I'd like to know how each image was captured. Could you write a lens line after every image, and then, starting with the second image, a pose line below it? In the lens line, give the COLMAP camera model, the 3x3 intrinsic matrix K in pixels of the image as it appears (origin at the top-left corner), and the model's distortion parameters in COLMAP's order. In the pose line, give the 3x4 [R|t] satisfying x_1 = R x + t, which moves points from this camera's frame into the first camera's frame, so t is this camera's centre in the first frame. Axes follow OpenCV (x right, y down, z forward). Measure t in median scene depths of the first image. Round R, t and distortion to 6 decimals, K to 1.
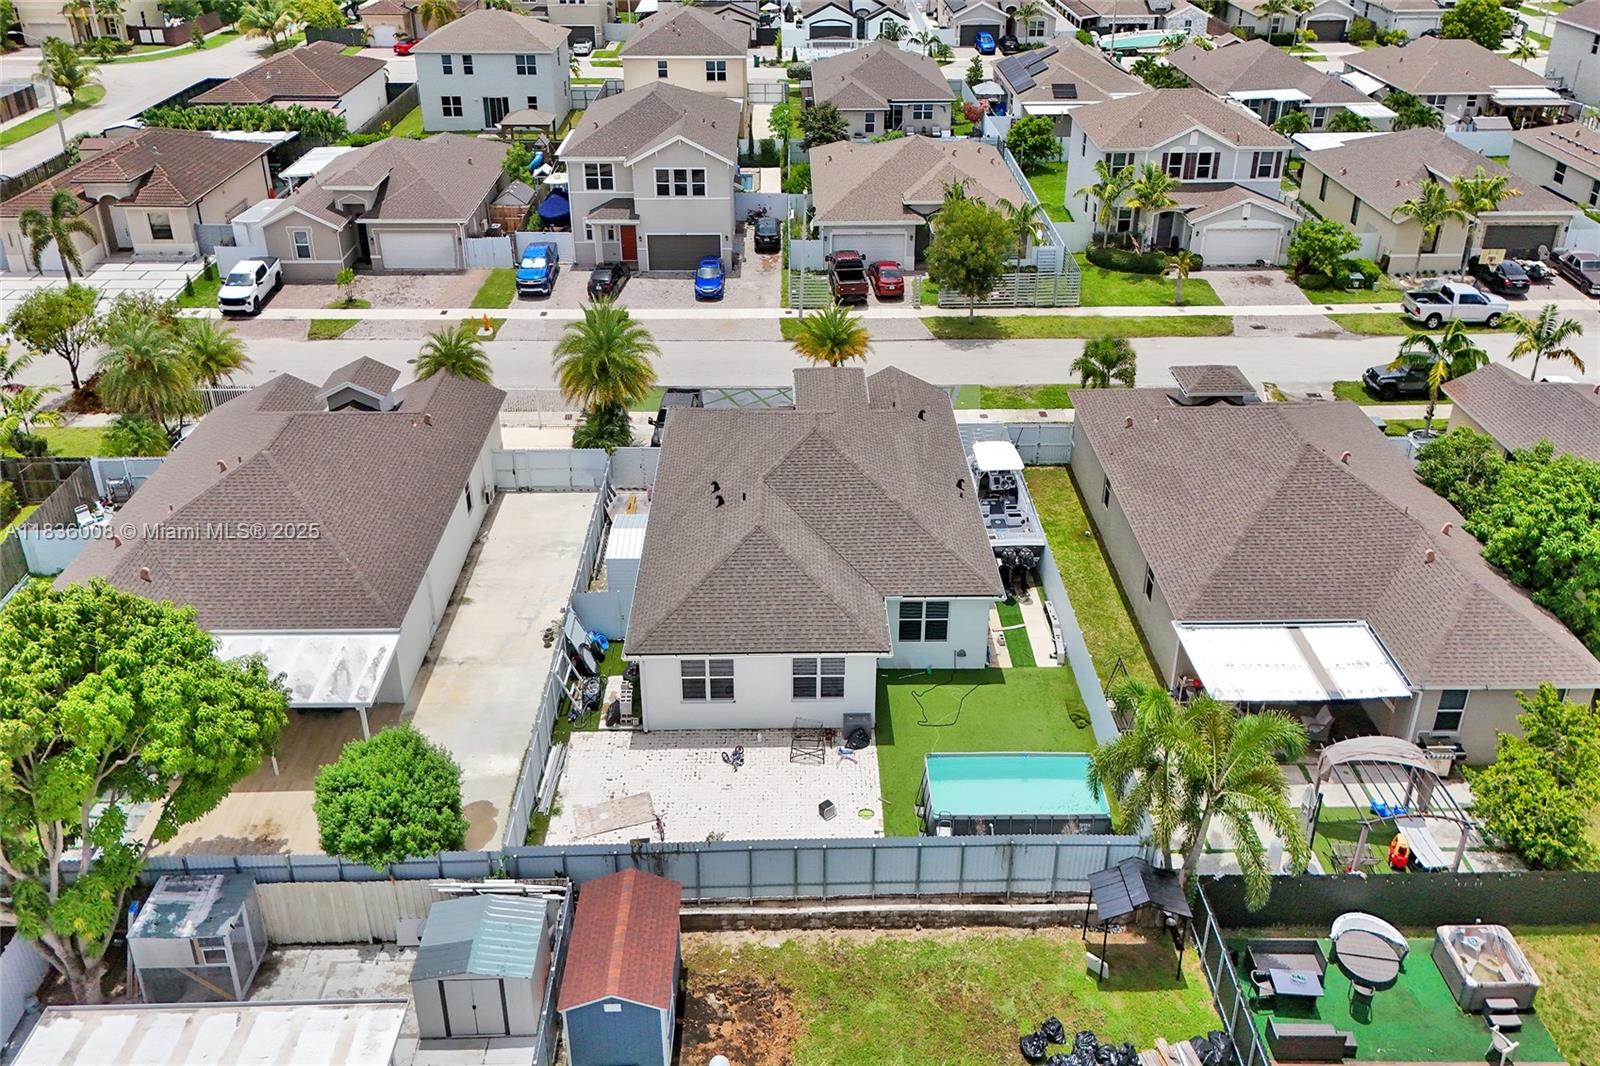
lens RADIAL K [[1135.5, 0, 803.6], [0, 1135.5, 496.9], [0, 0, 1]] dist [0.064264, -0.058509]
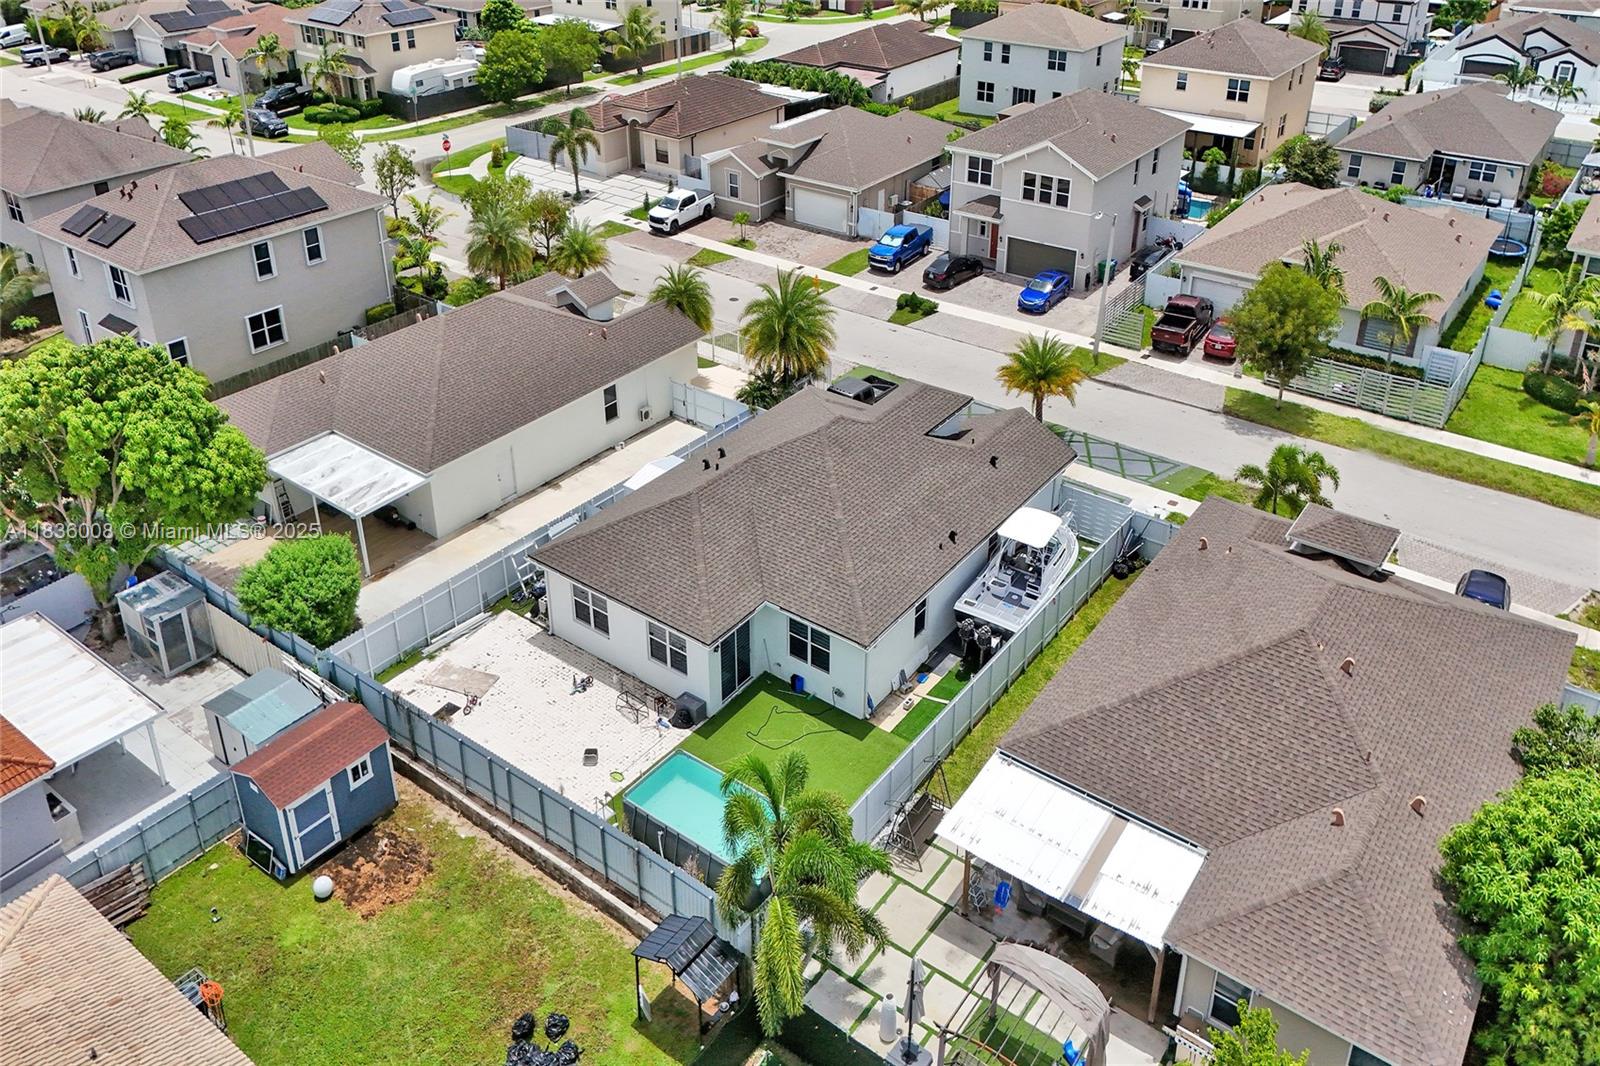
lens RADIAL K [[1135.5, 0, 803.6], [0, 1135.5, 496.9], [0, 0, 1]] dist [0.064264, -0.058509]
pose [[0.793075, 0.320472, -0.518006, 0.313562], [-0.319858, 0.942832, 0.093590, -0.054560], [0.518386, 0.091464, 0.850241, 0.091564]]
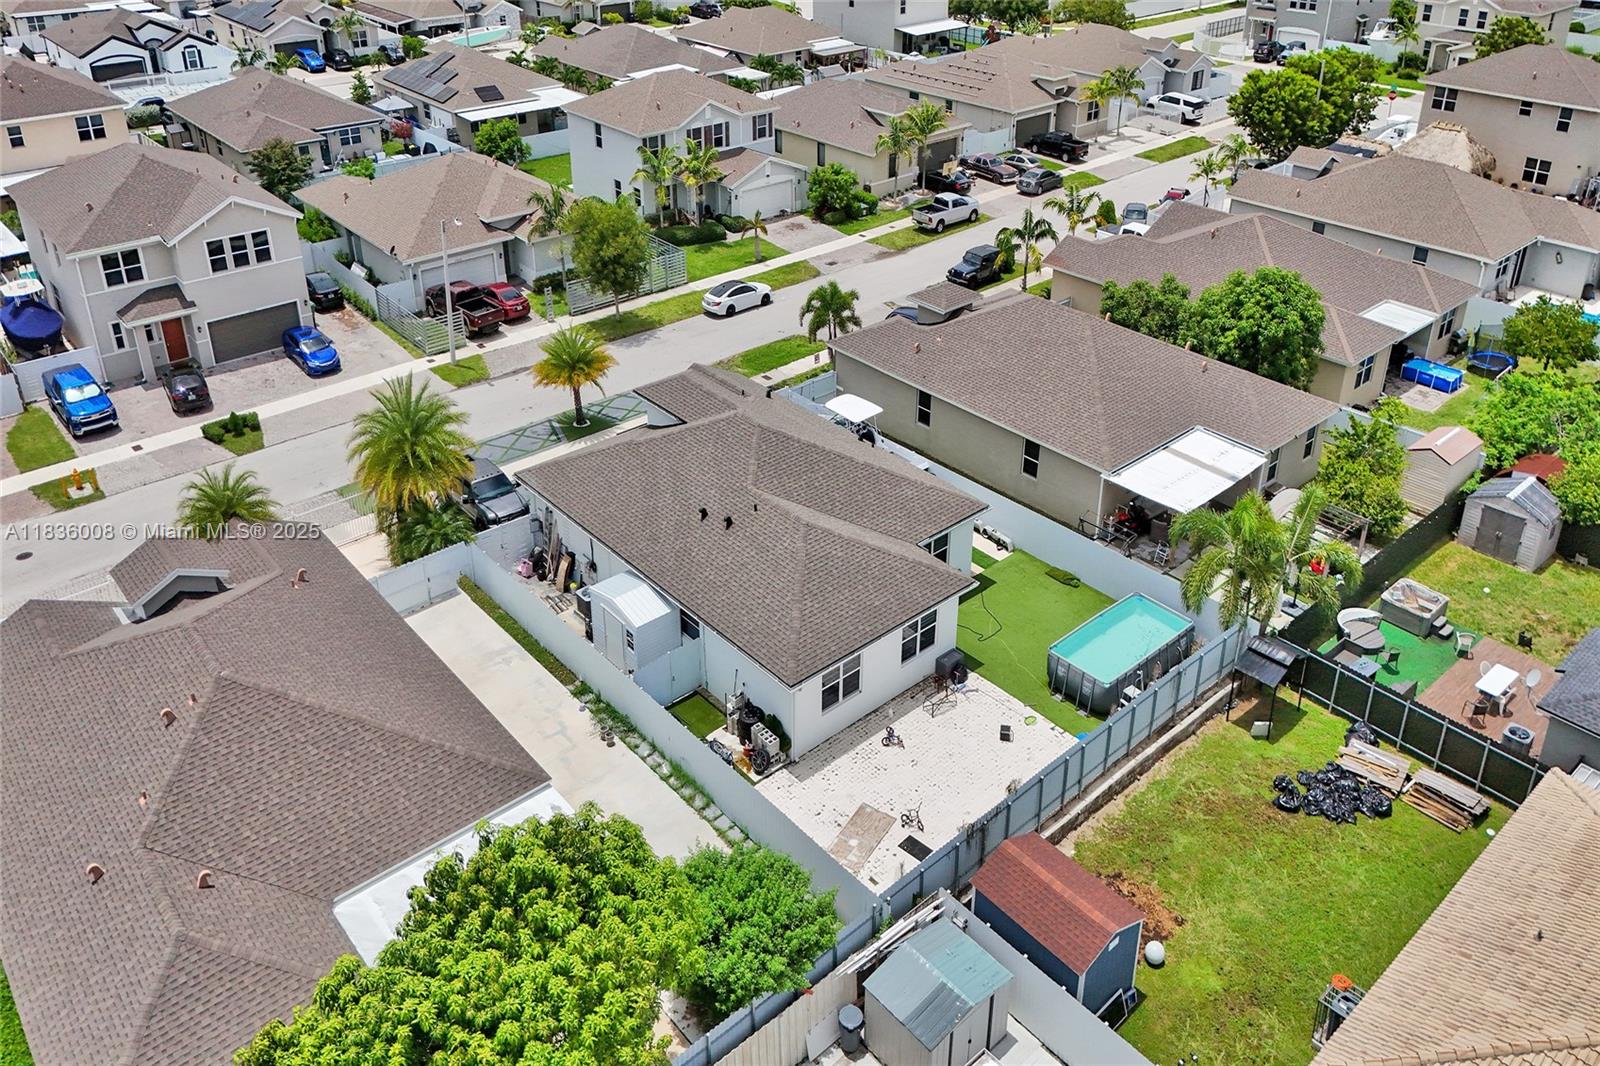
lens RADIAL K [[1135.5, 0, 803.6], [0, 1135.5, 496.9], [0, 0, 1]] dist [0.064264, -0.058509]
pose [[0.764812, -0.337686, 0.548663, -0.313553], [0.338138, 0.935299, 0.104300, -0.054807], [-0.548384, 0.105753, 0.829512, 0.091340]]
